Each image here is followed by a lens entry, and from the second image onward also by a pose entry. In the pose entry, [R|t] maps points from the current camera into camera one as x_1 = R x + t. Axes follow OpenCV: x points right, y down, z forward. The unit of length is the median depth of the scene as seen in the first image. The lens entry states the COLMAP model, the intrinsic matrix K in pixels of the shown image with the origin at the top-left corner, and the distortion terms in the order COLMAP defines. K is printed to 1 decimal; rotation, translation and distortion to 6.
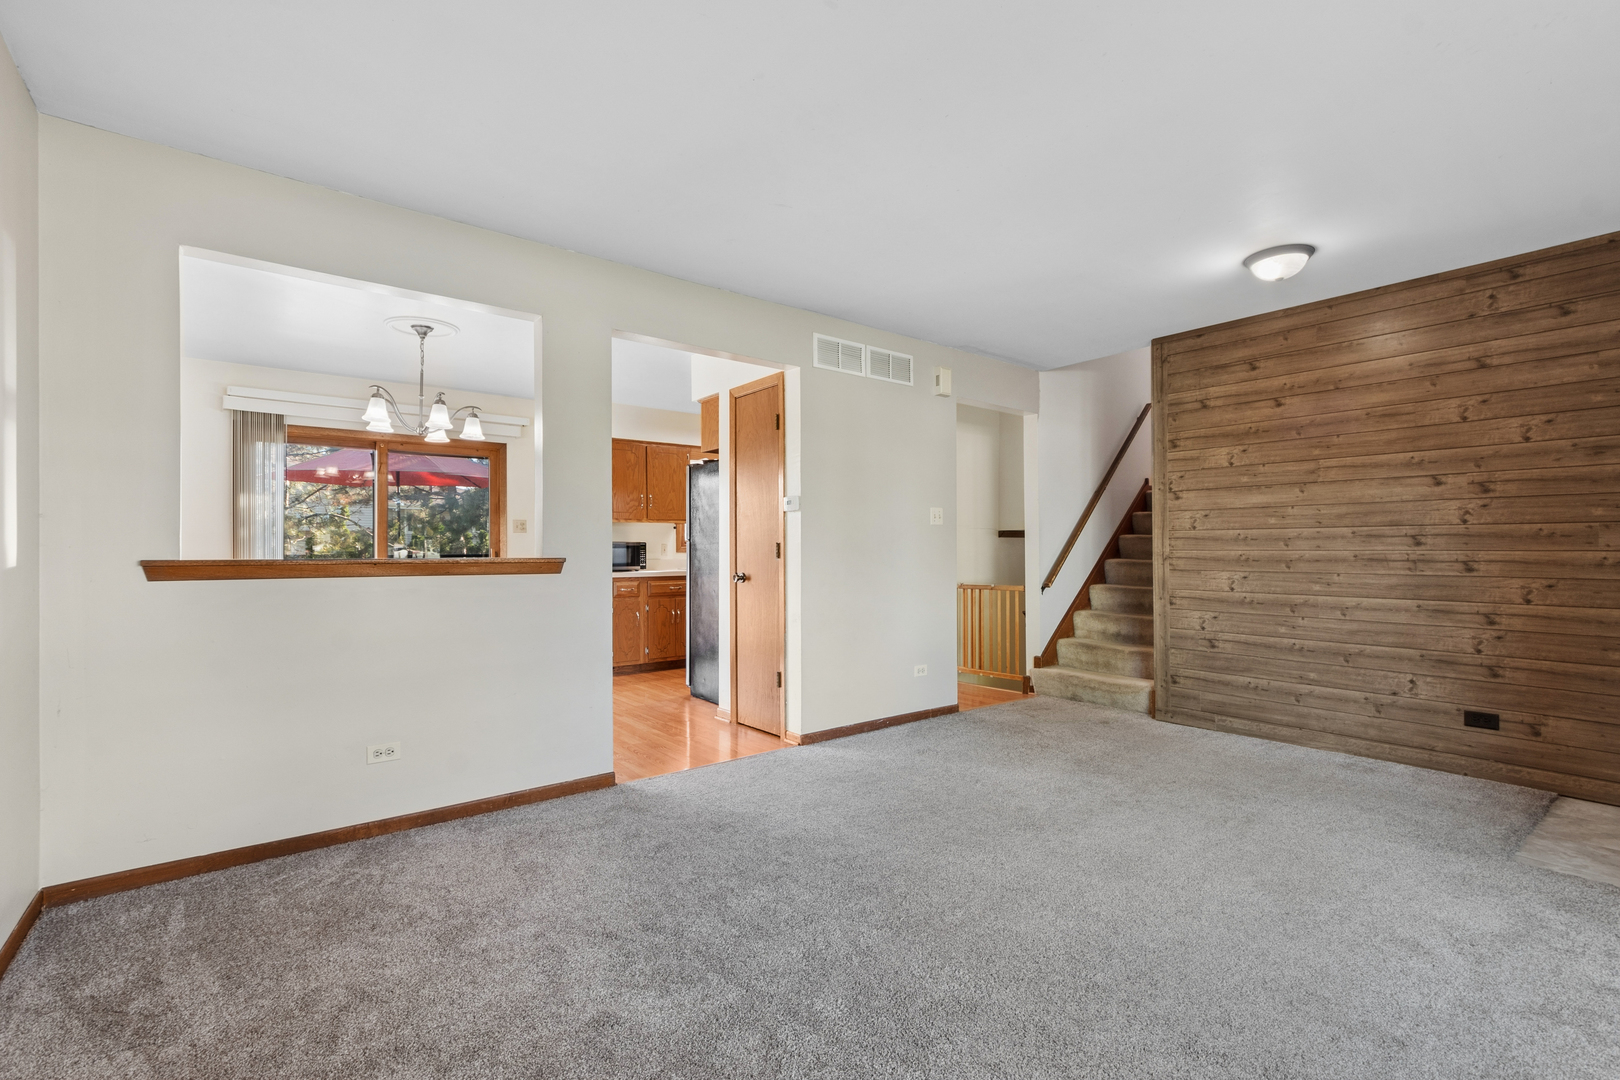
lens RADIAL K [[720.7, 0, 811.6], [0, 720.7, 545.1], [0, 0, 1]] dist [-0.001192, -0.000093]
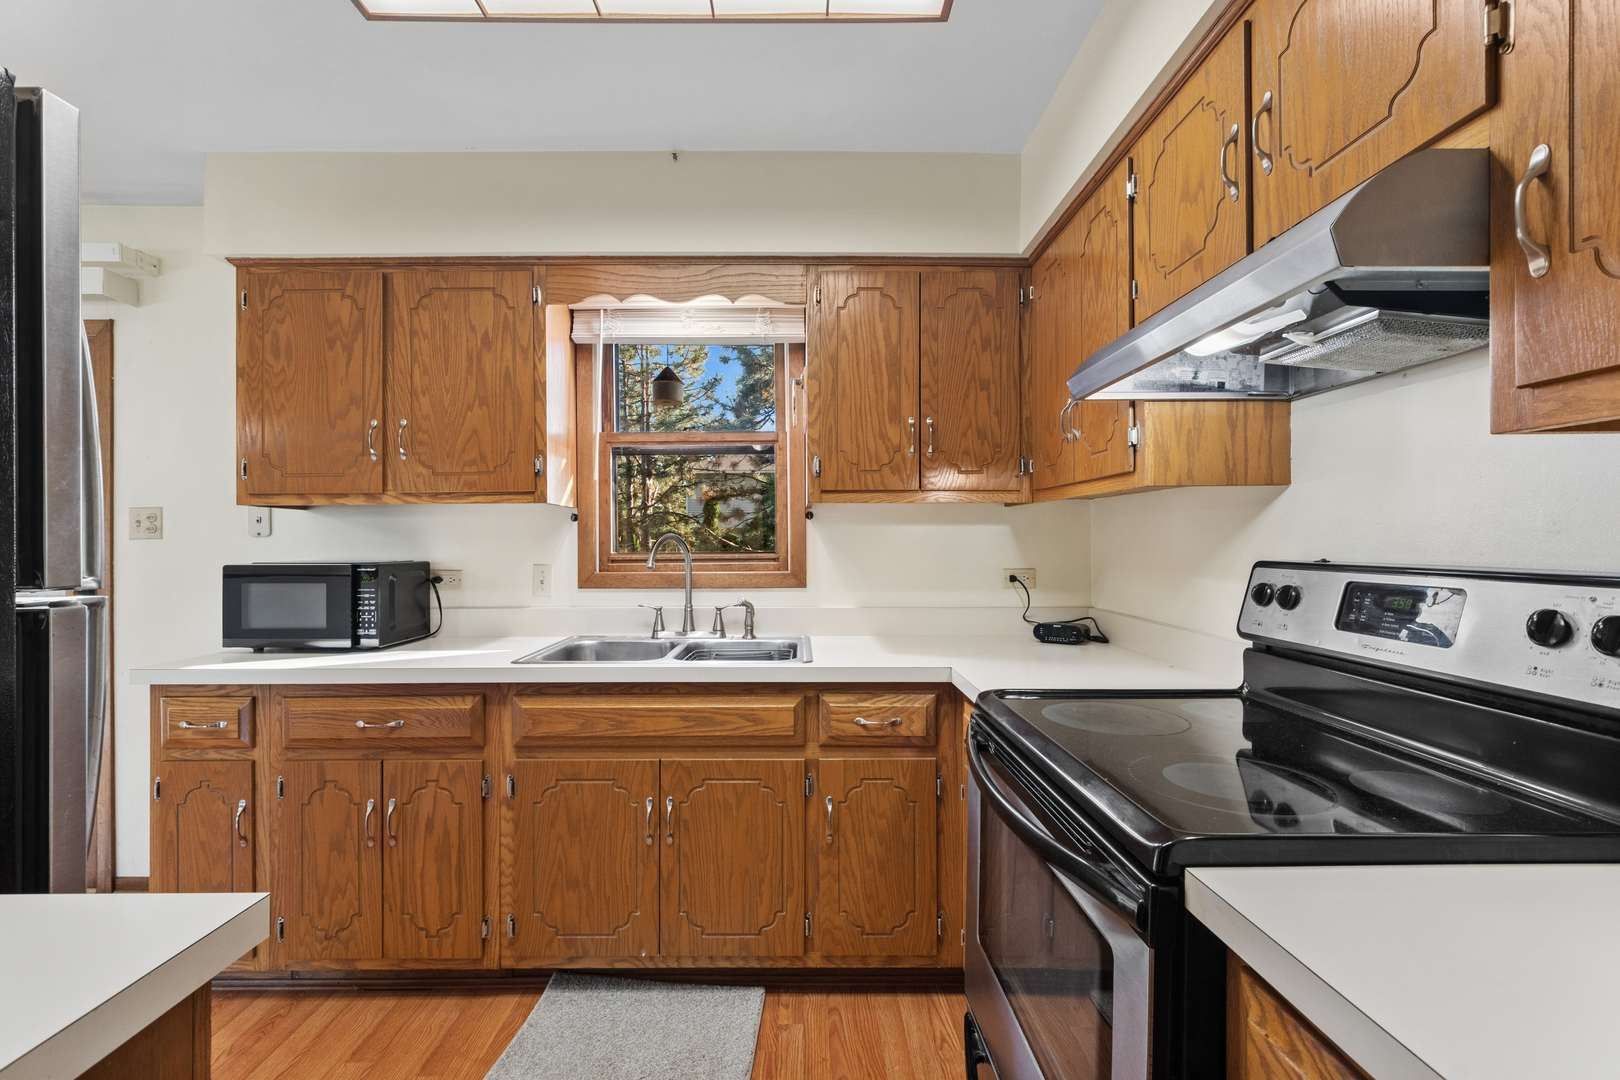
lens RADIAL K [[720.7, 0, 807.0], [0, 720.7, 542.1], [0, 0, 1]] dist [-0.001192, -0.000093]
pose [[0.802753, -0.005333, -0.596288, 0.121853], [0.007383, 0.999972, 0.000995, -0.013124], [0.596266, -0.005201, 0.802770, 0.864613]]
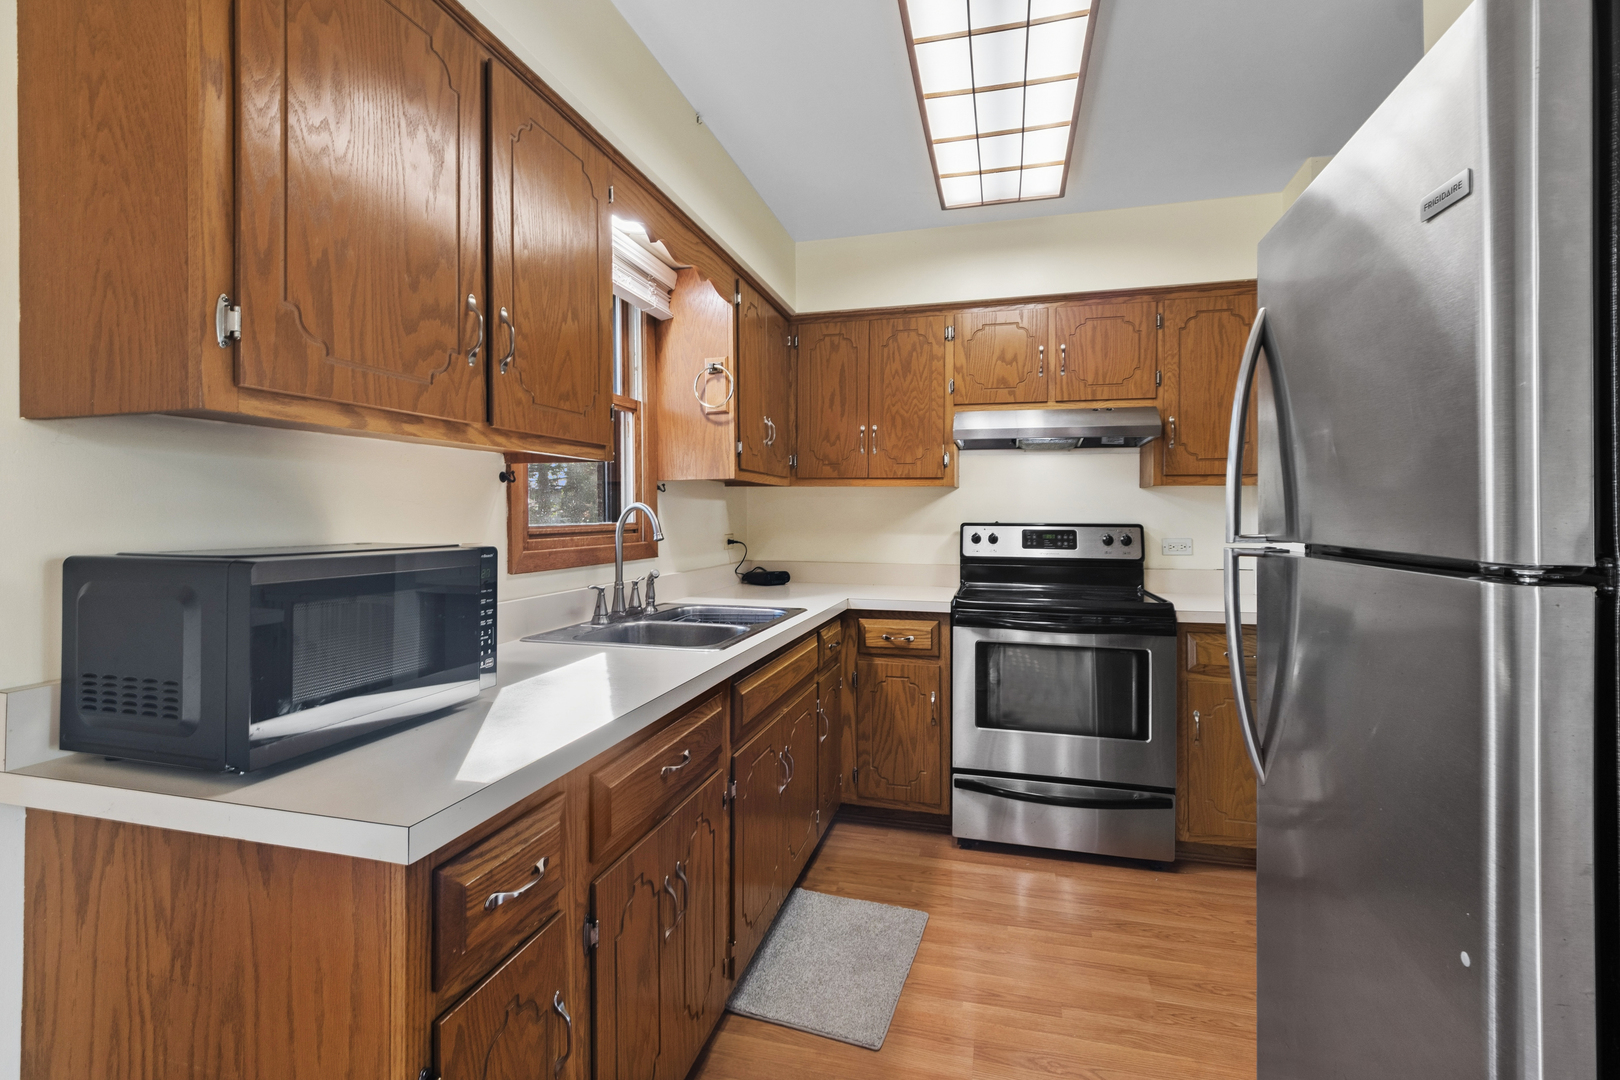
lens RADIAL K [[720.7, 0, 812.1], [0, 720.7, 511.5], [0, 0, 1]] dist [-0.001192, -0.000093]
pose [[0.794434, 0.002045, 0.607347, -0.293945], [-0.003513, 0.999993, 0.001228, -0.014066], [-0.607340, -0.003109, 0.794436, 0.803640]]
